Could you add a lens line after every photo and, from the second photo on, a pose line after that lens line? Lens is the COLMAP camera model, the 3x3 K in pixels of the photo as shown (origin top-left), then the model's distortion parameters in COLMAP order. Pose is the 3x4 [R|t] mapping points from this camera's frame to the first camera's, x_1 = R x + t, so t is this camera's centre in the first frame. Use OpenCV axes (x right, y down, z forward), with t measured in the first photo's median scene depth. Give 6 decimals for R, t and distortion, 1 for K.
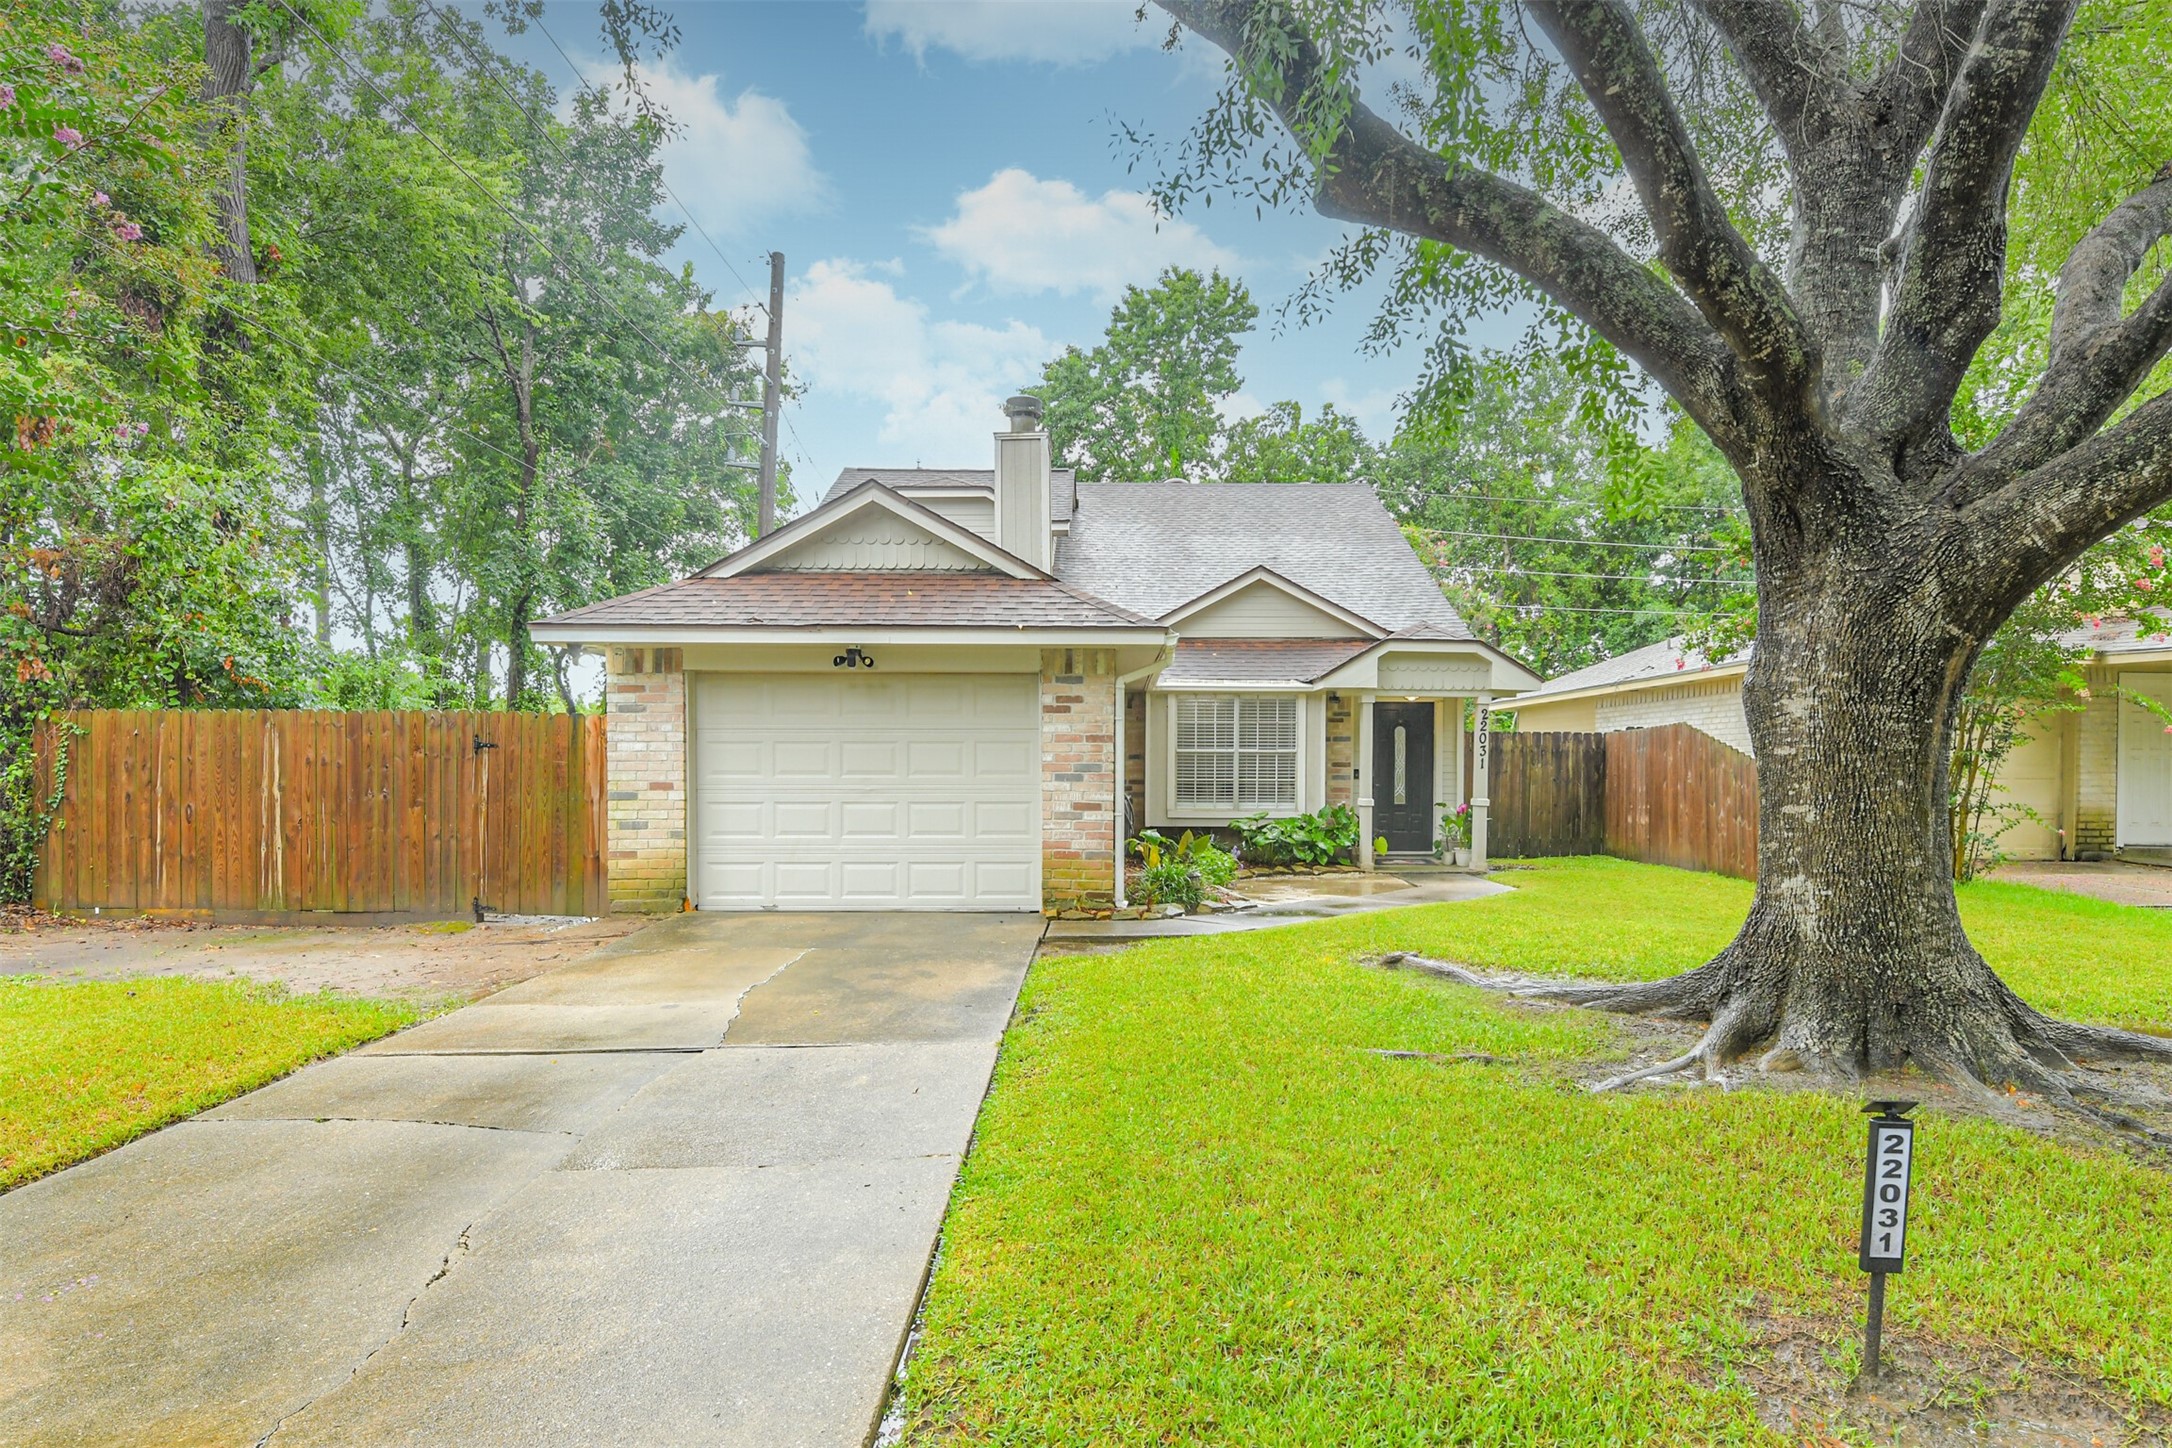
lens RADIAL K [[1201.6, 0, 1084.3], [0, 1201.6, 803.5], [0, 0, 1]] dist [0.015224, -0.000344]
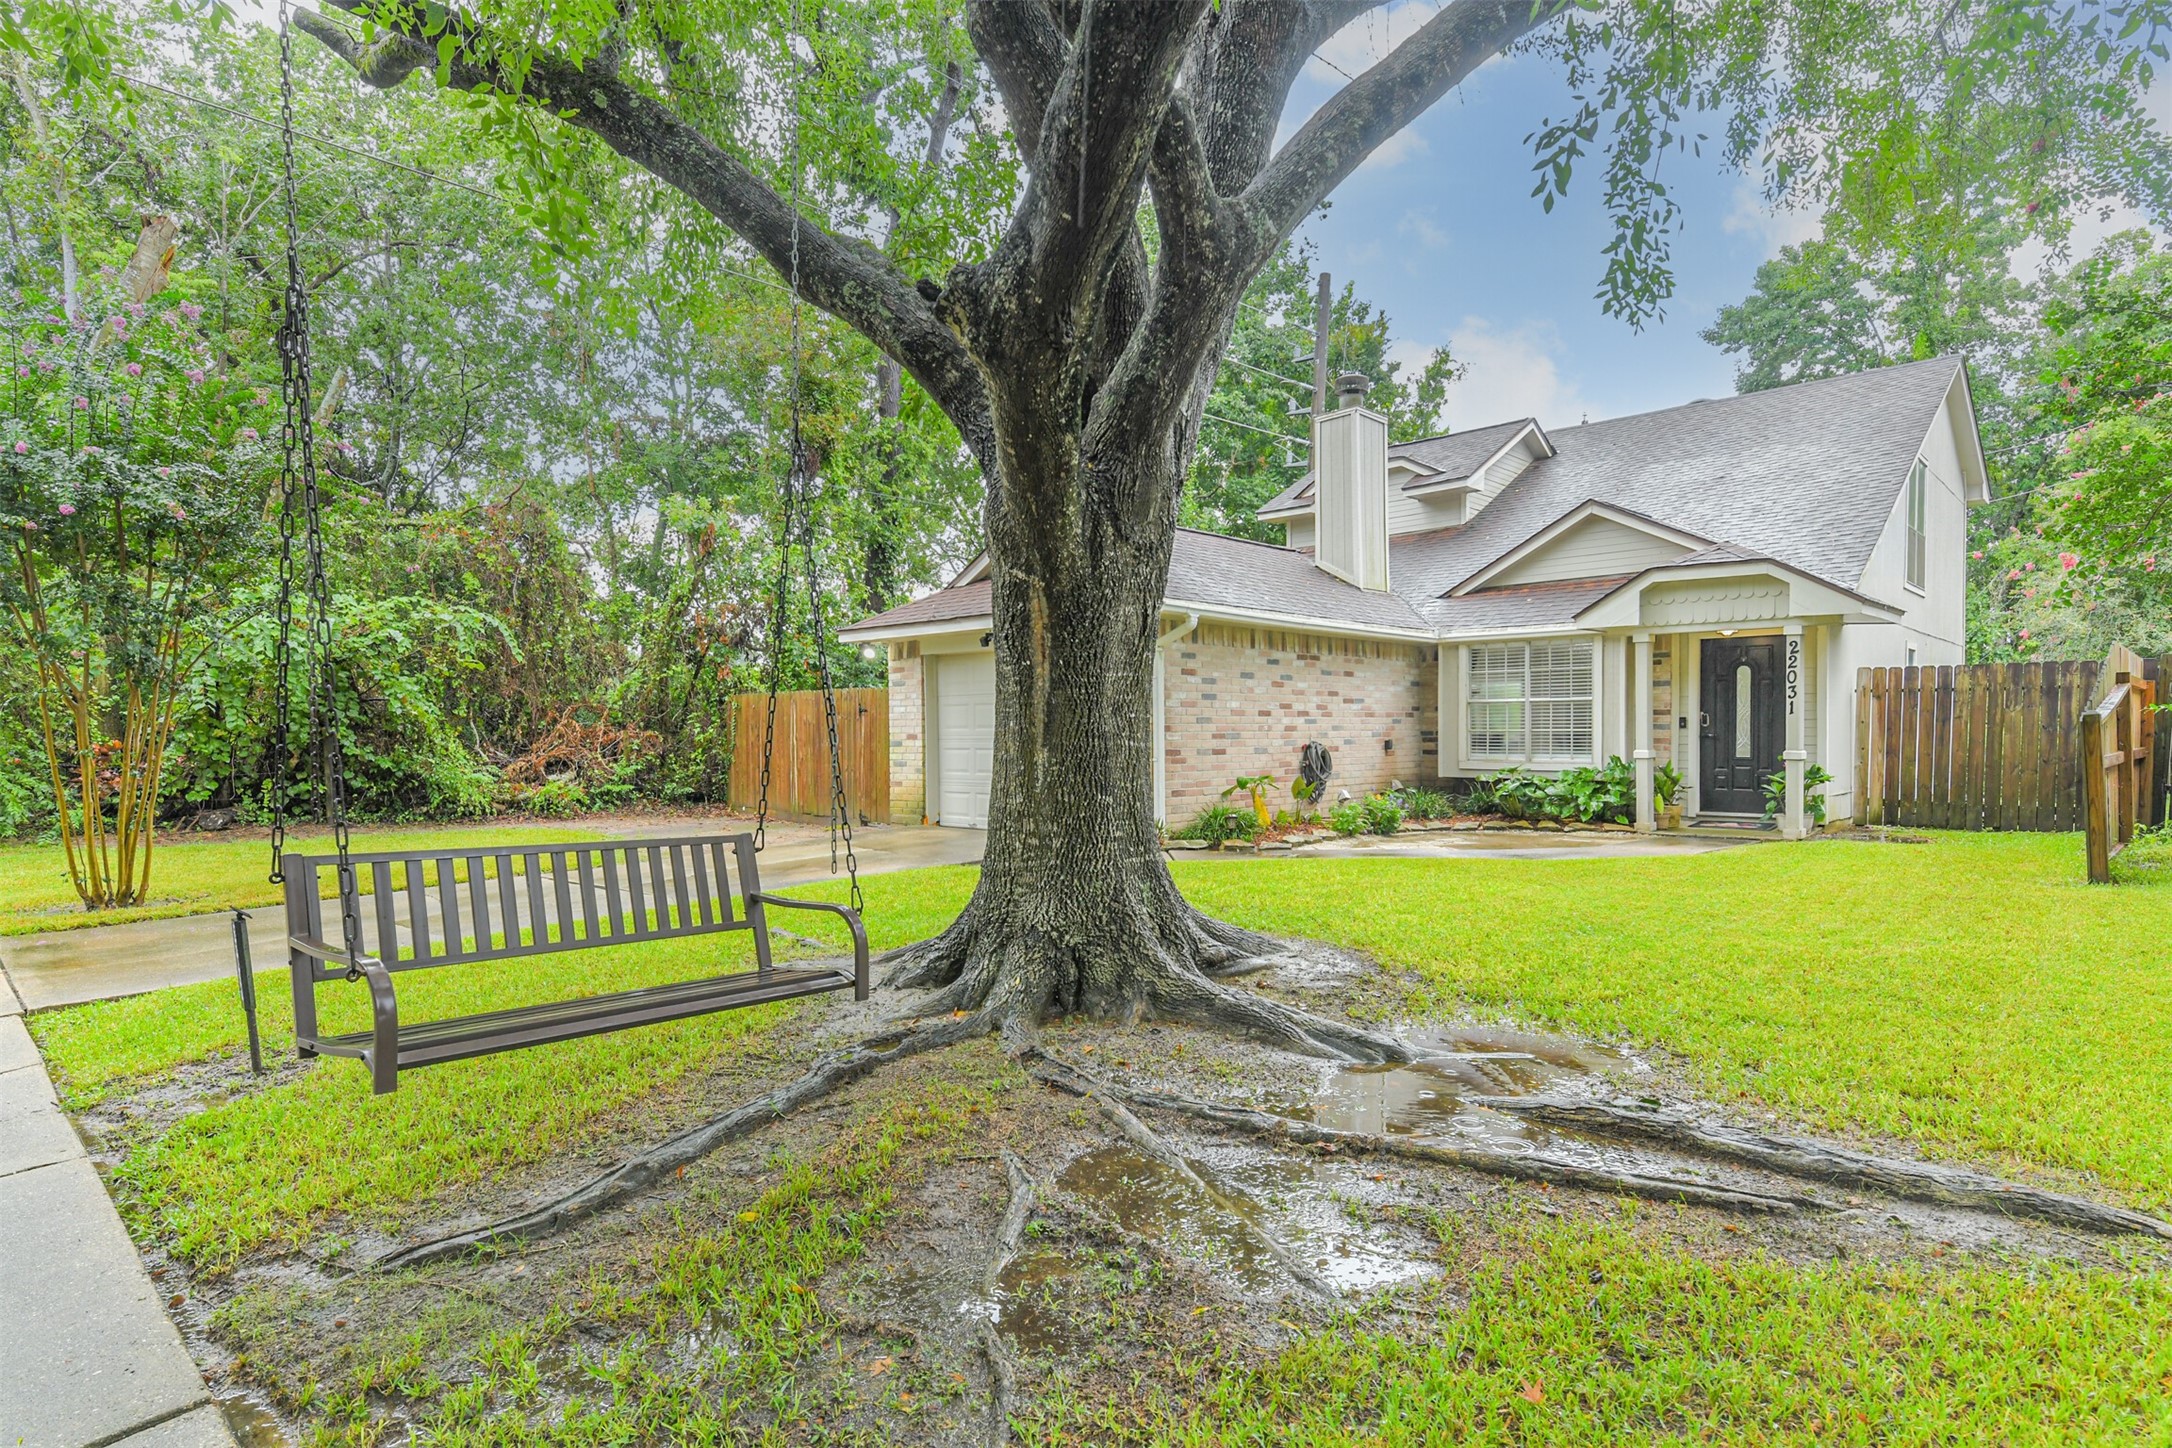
lens RADIAL K [[1124.1, 0, 1094.5], [0, 1124.1, 762.3], [0, 0, 1]] dist [0.013778, 0.000307]
pose [[0.740475, 0.011372, -0.671988, 0.467880], [-0.010062, 0.999932, 0.005834, 0.003957], [0.672009, 0.002442, 0.740539, 0.101122]]
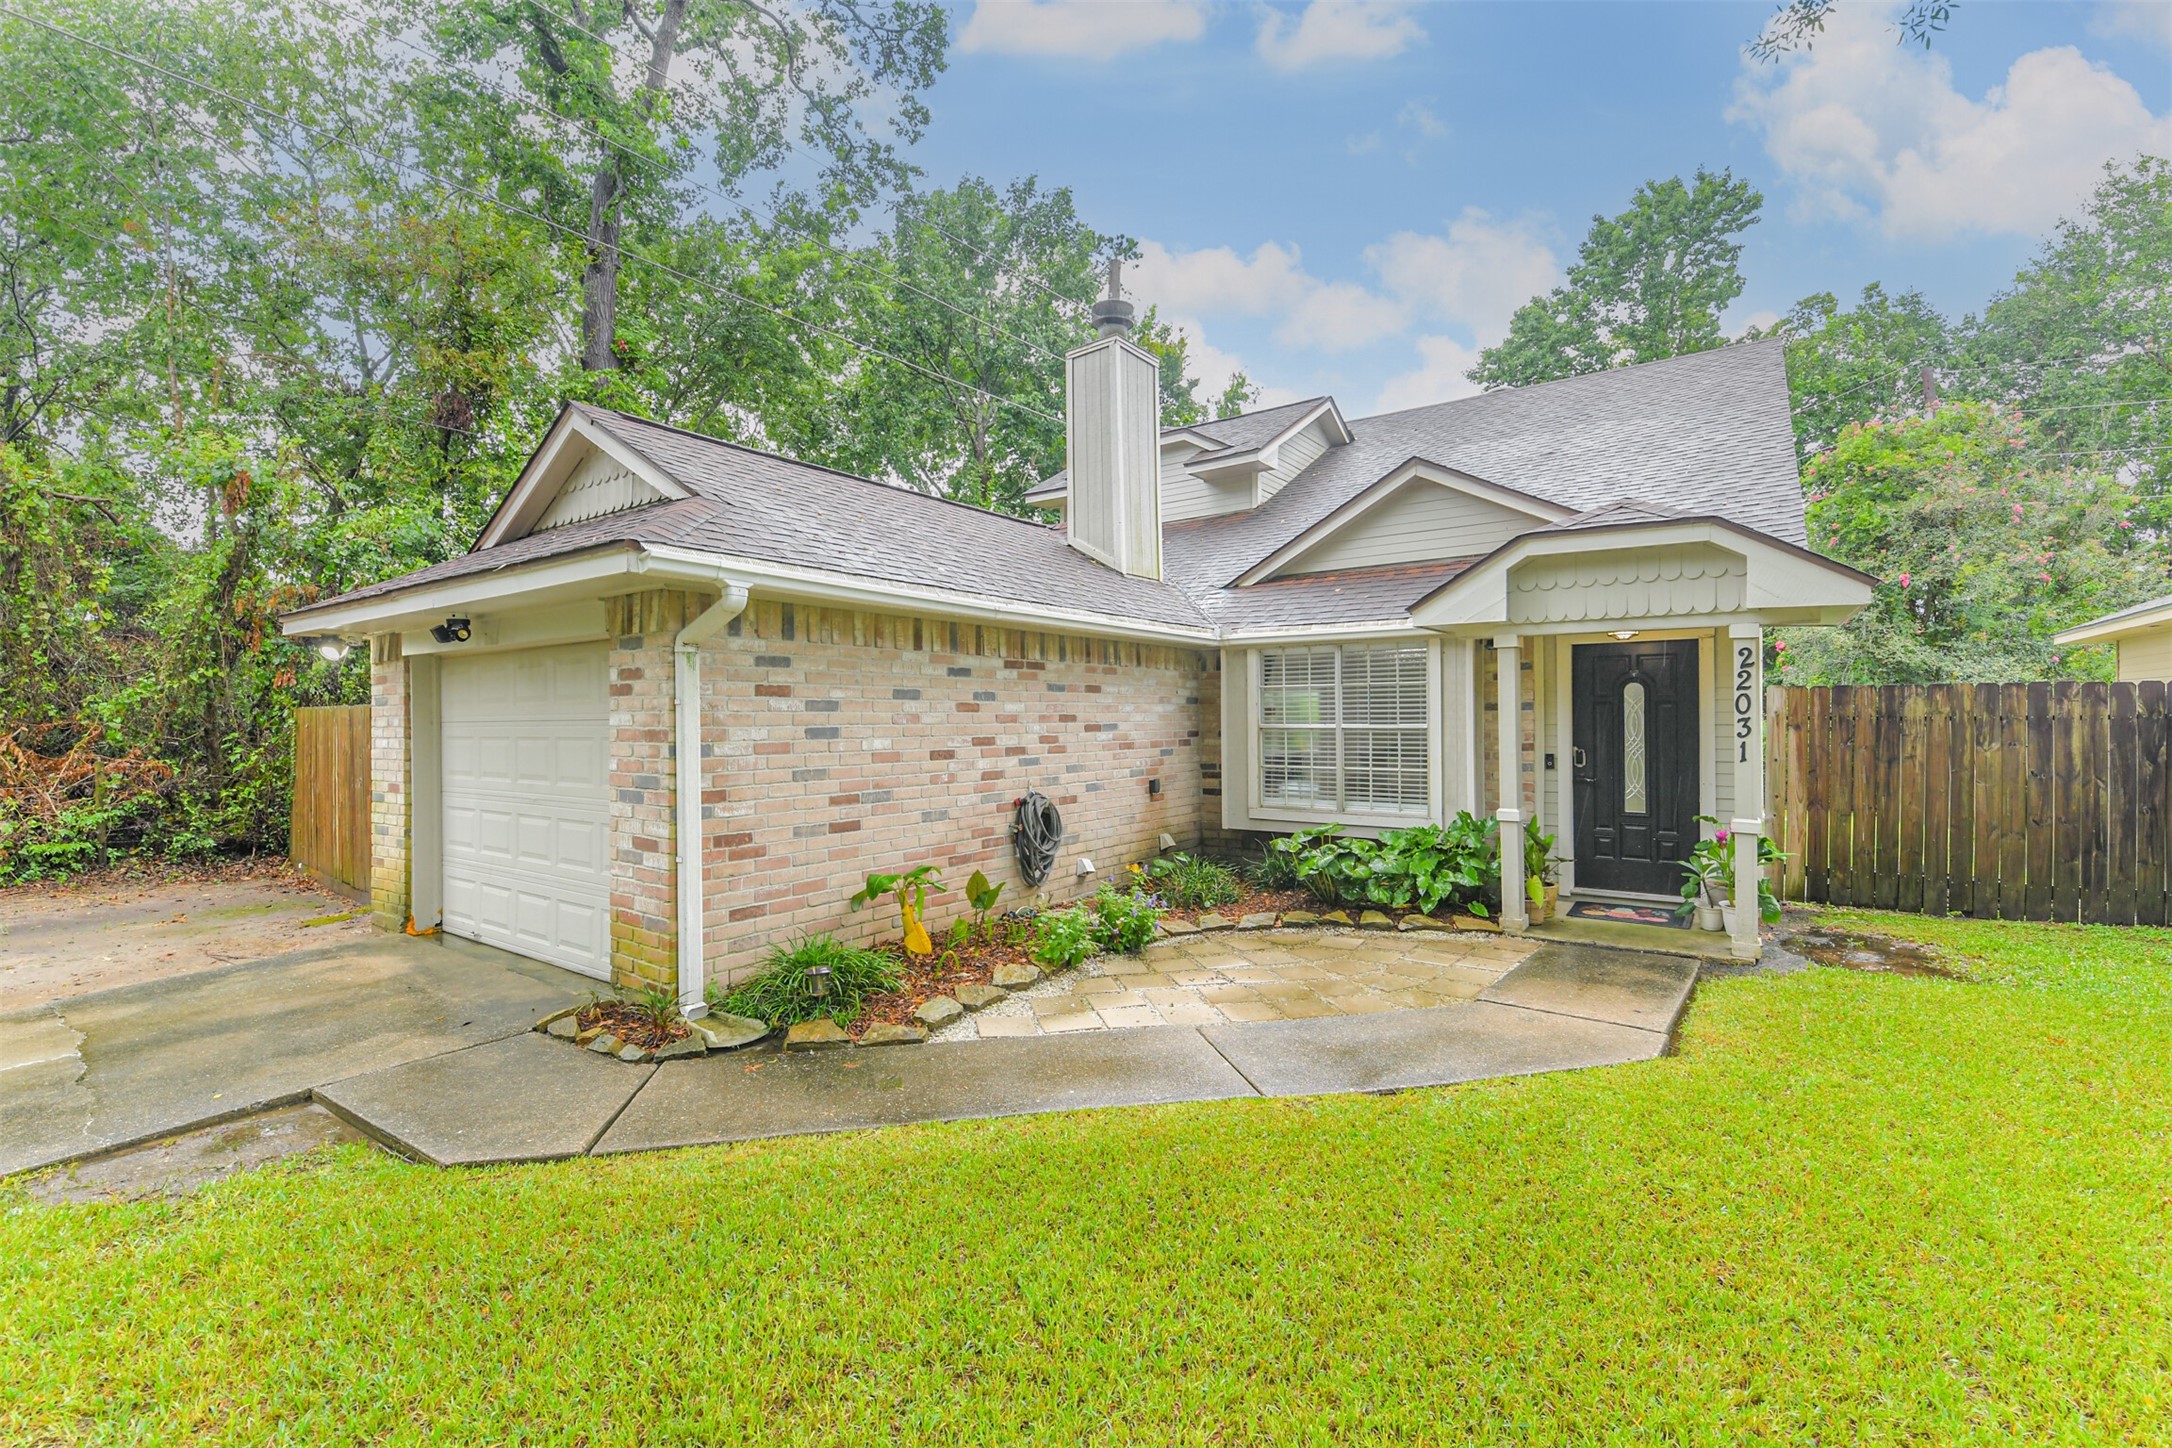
lens RADIAL K [[921.5, 0, 1101.9], [0, 921.5, 721.9], [0, 0, 1]] dist [-0.002310, -0.000564]
pose [[0.828217, -0.006297, -0.560373, 0.304706], [-0.006327, 0.999768, -0.020587, -0.034418], [0.560372, 0.020596, 0.827985, 0.480152]]
